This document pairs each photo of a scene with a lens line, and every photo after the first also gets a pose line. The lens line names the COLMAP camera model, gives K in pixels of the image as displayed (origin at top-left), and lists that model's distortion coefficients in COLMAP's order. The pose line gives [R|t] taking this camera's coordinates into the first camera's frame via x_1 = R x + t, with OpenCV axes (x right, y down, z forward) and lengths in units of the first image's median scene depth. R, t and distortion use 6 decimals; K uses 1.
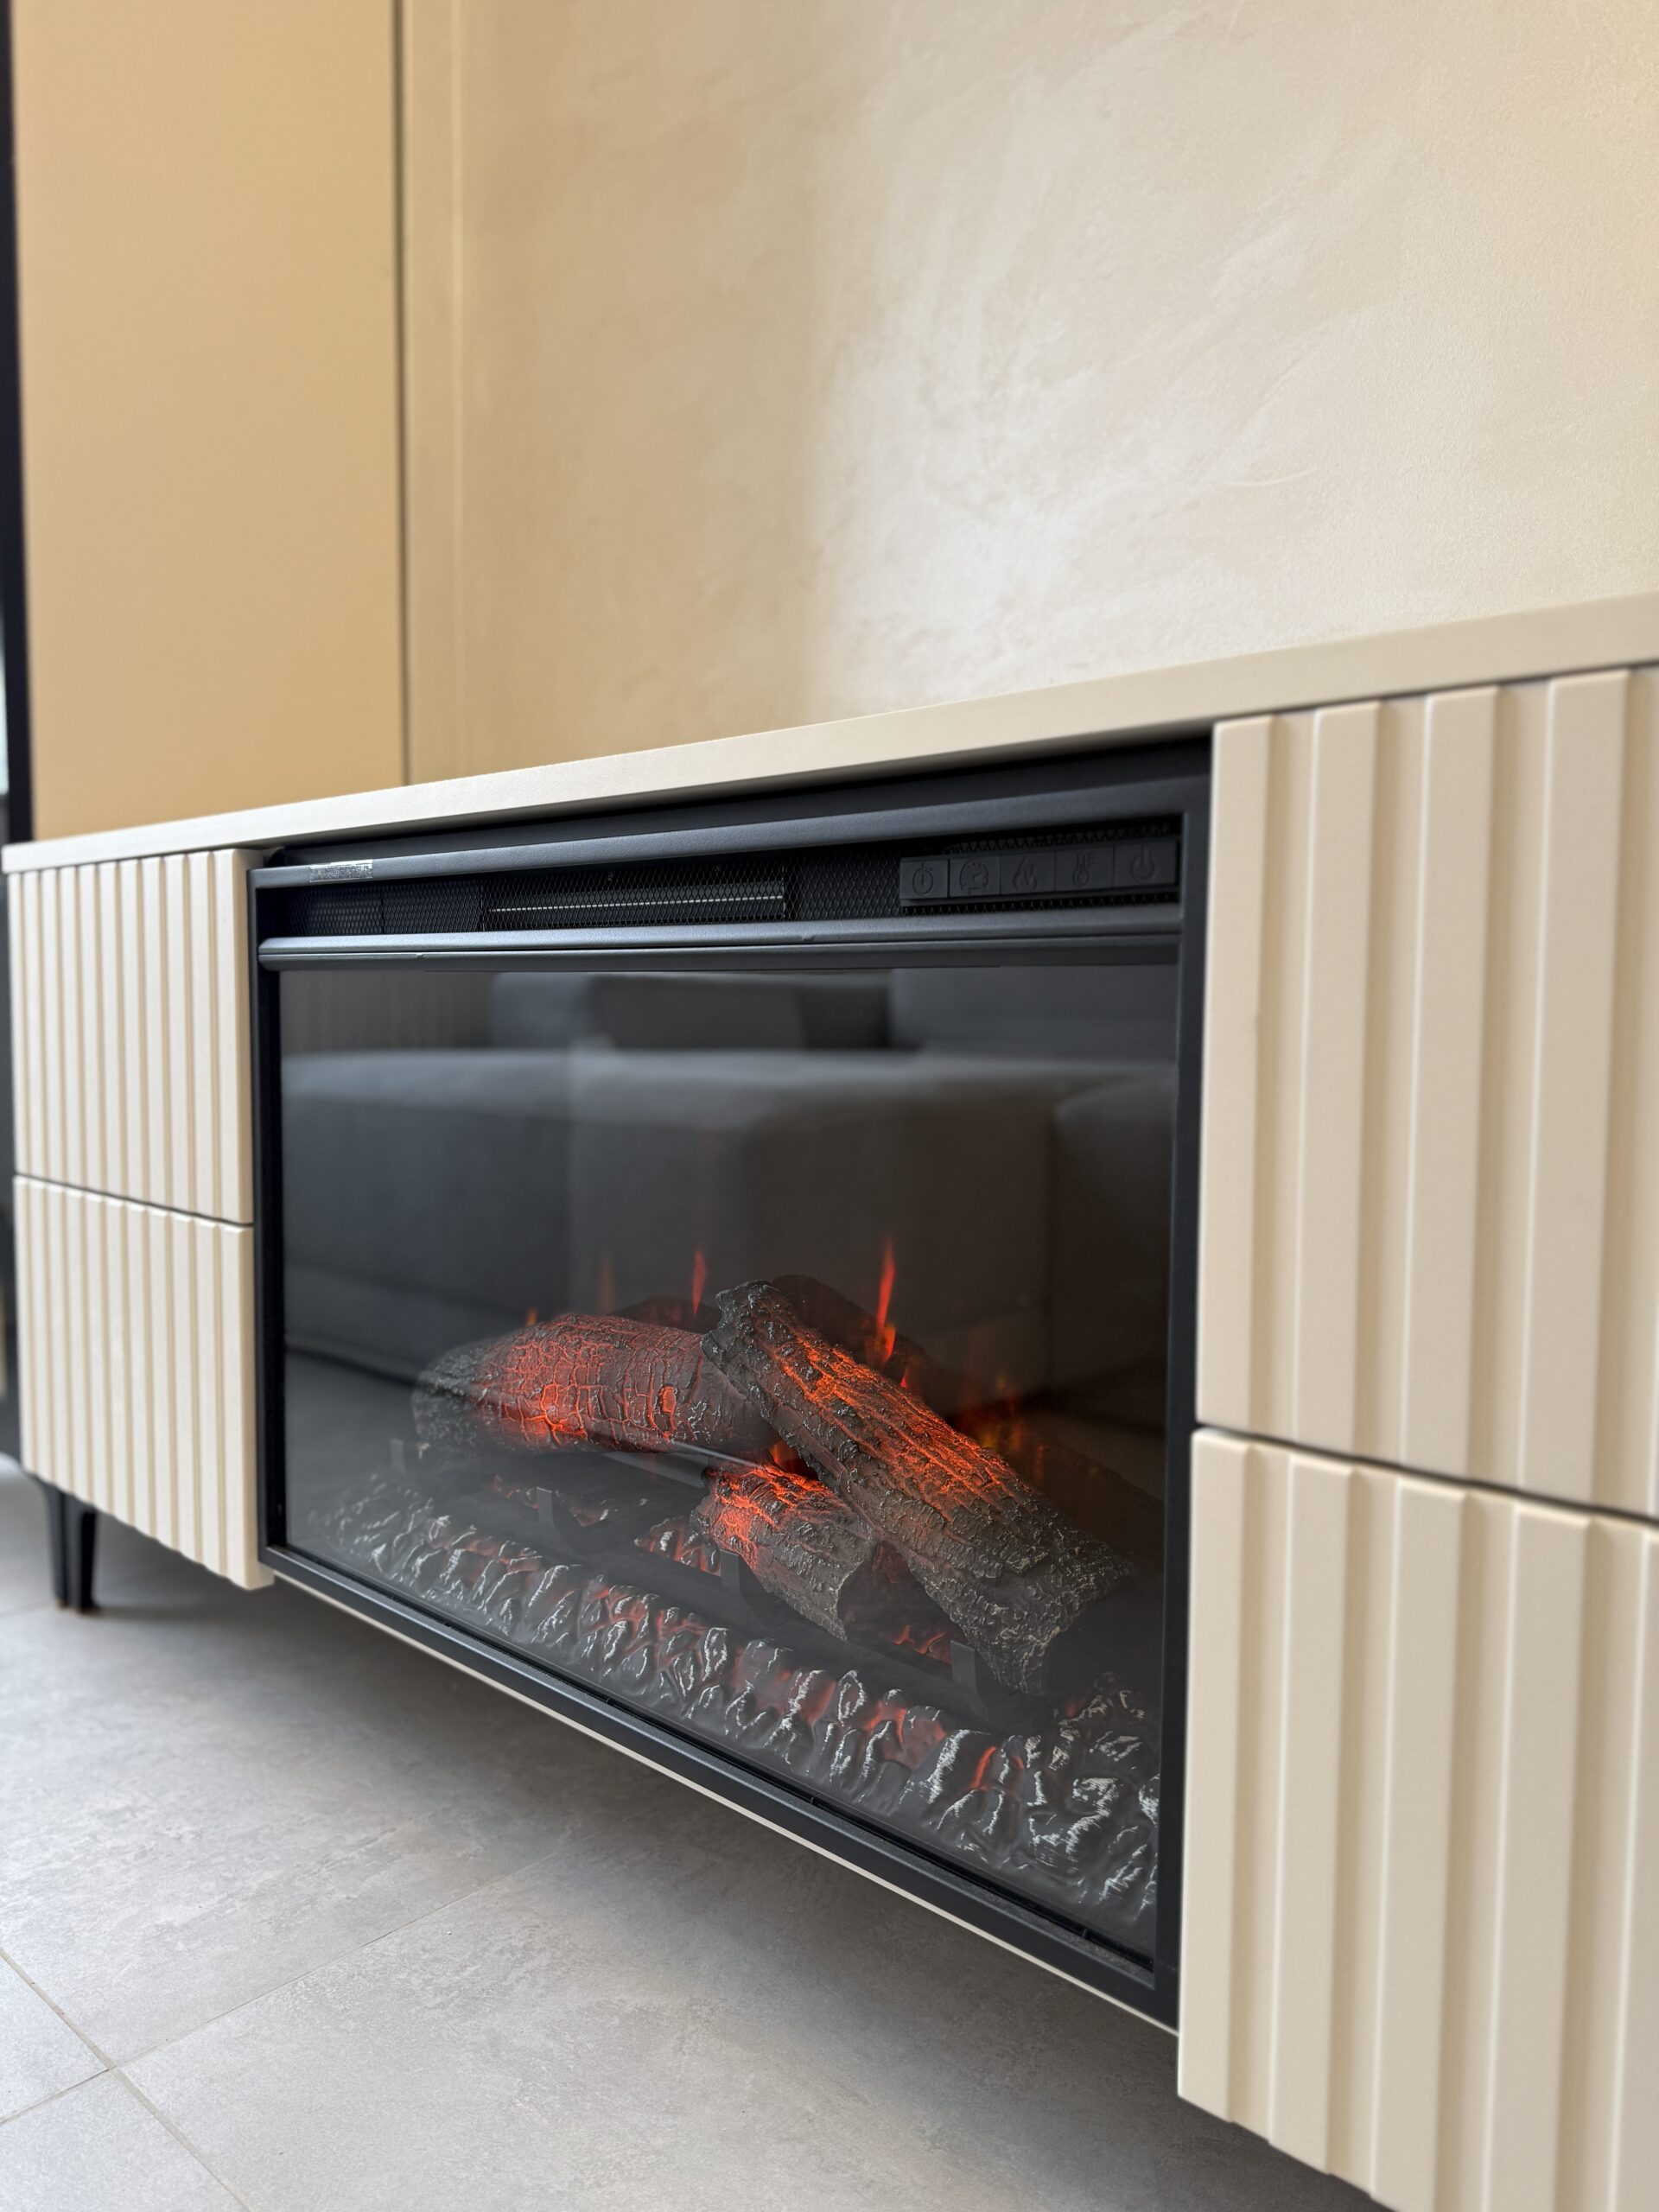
lens RADIAL K [[1566.8, 0, 829.1], [0, 1566.8, 1145.1], [0, 0, 1]] dist [0.023452, -0.032743]
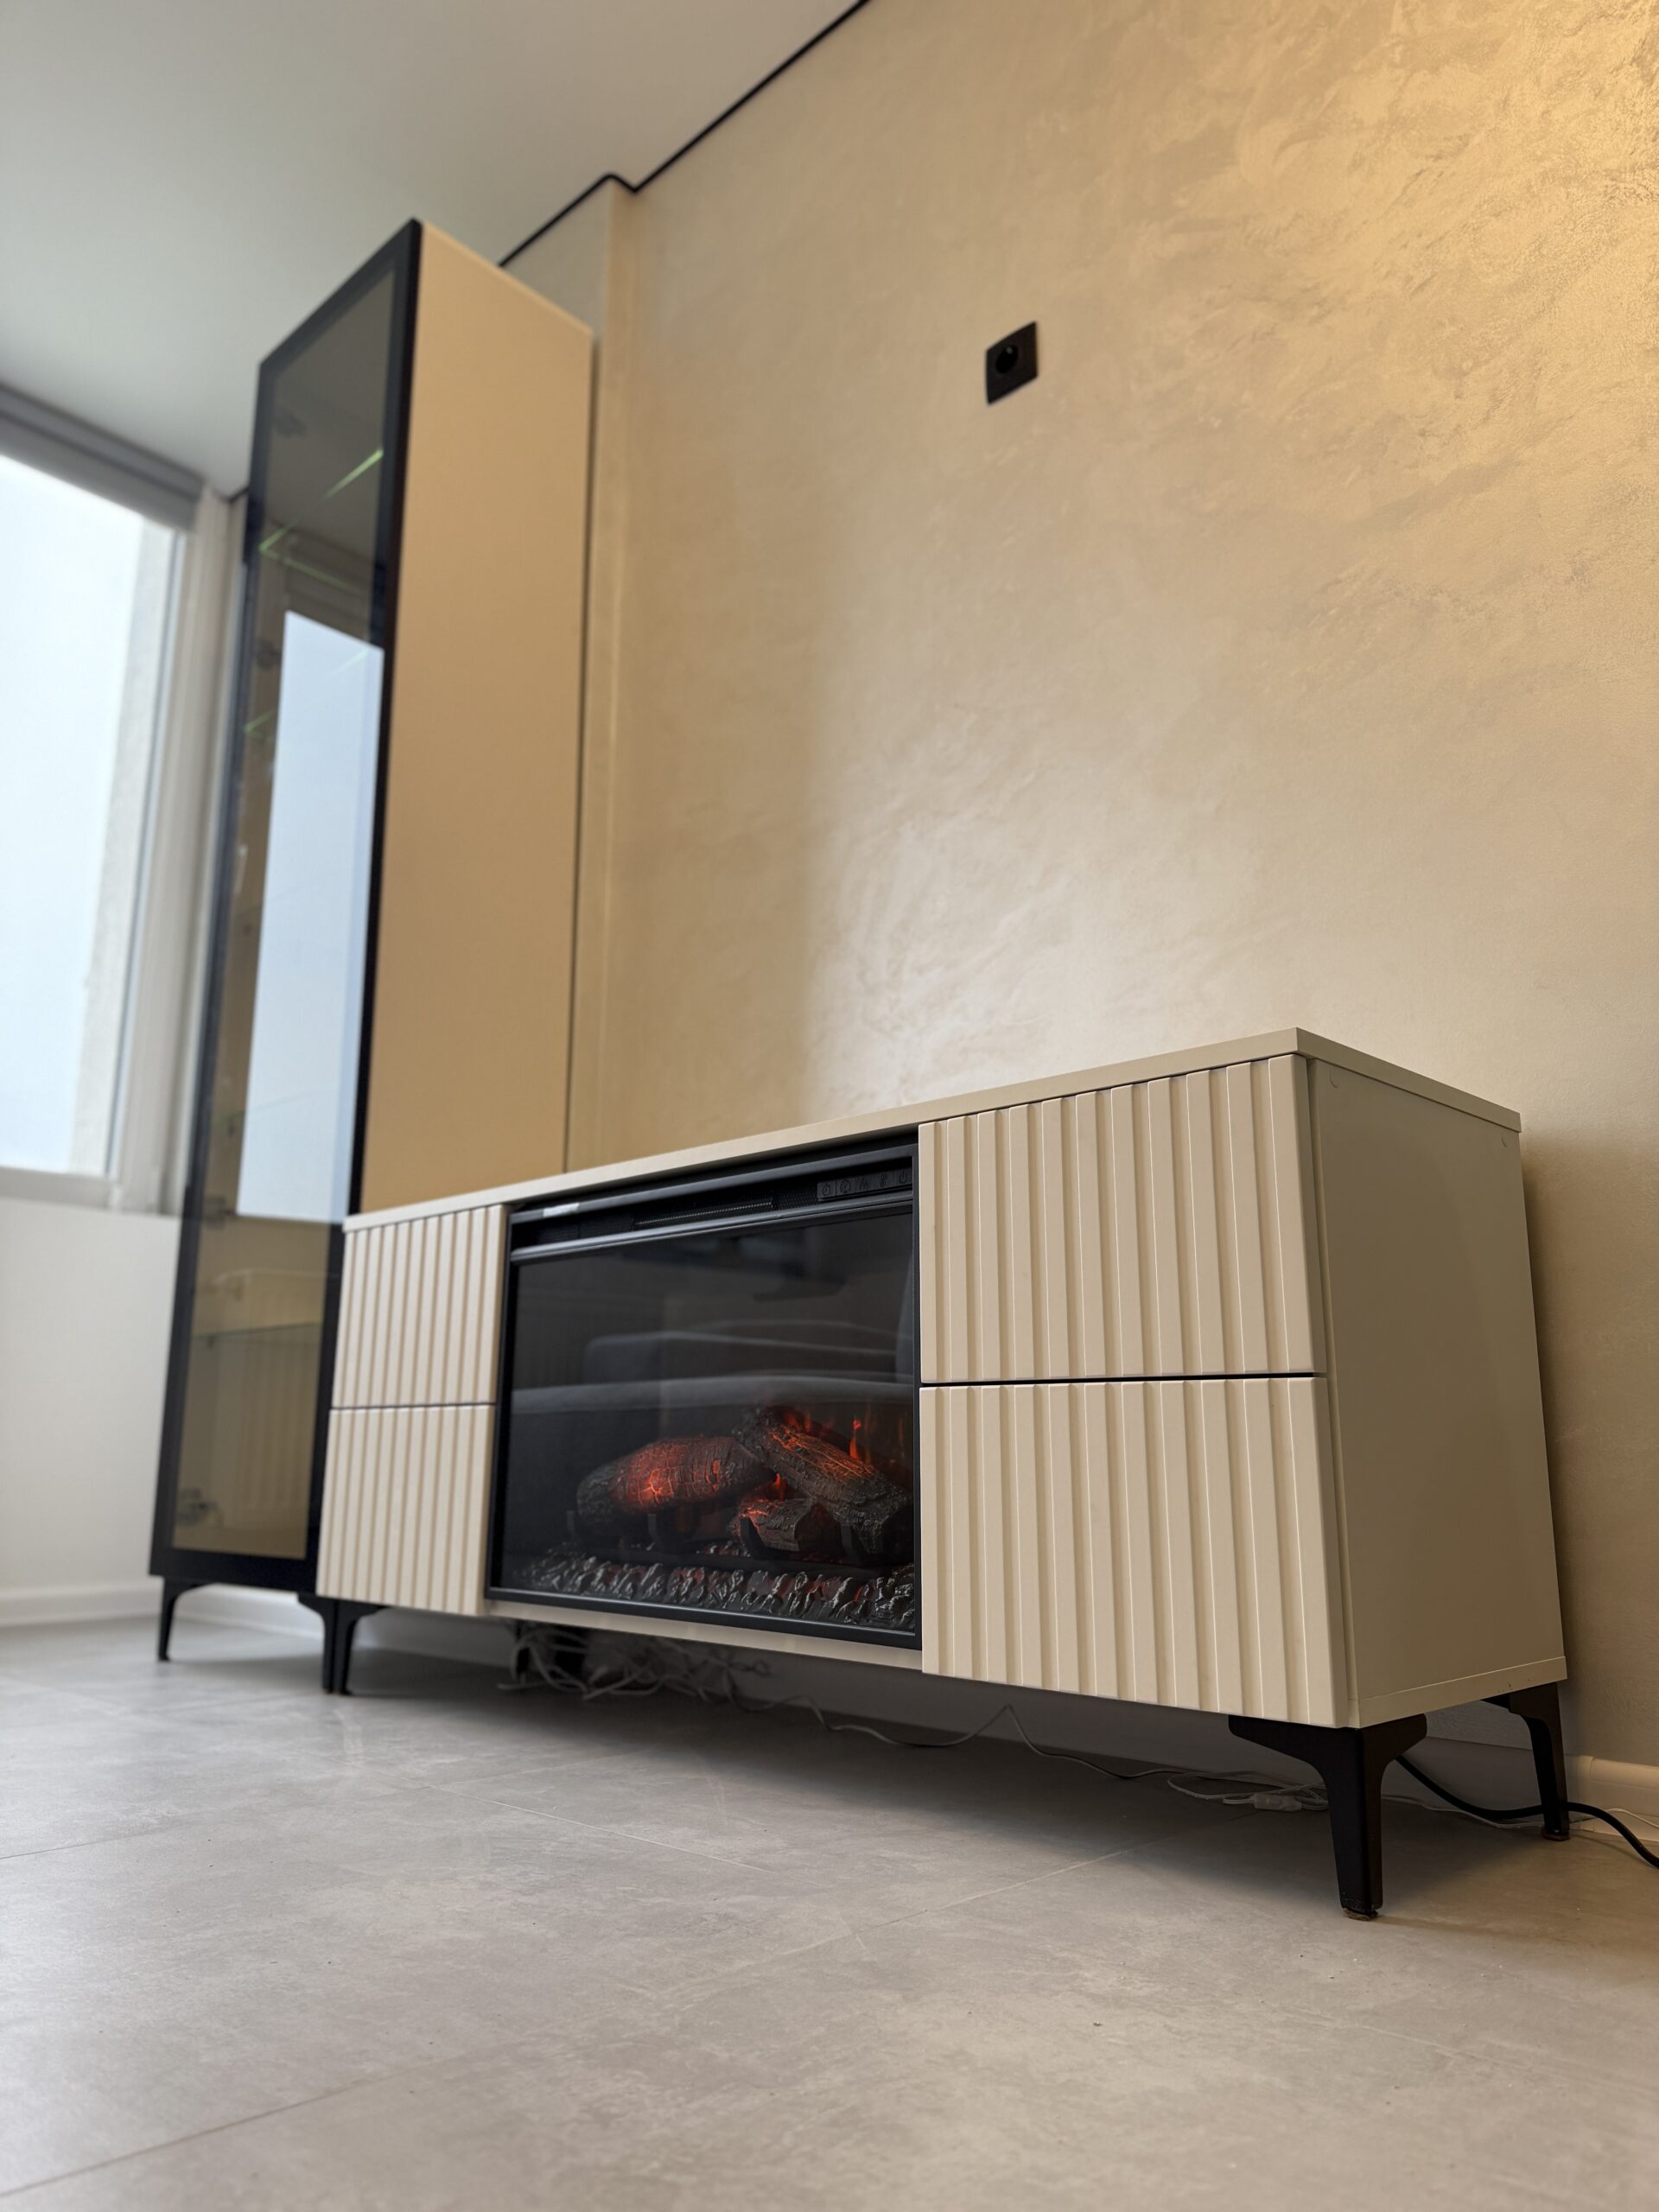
lens RADIAL K [[1566.8, 0, 833.8], [0, 1566.8, 1096.6], [0, 0, 1]] dist [0.023452, -0.032743]
pose [[0.999483, -0.012841, -0.029476, 0.097097], [0.003066, 0.950674, -0.310176, 0.295441], [0.032006, 0.309926, 0.950222, -0.900030]]
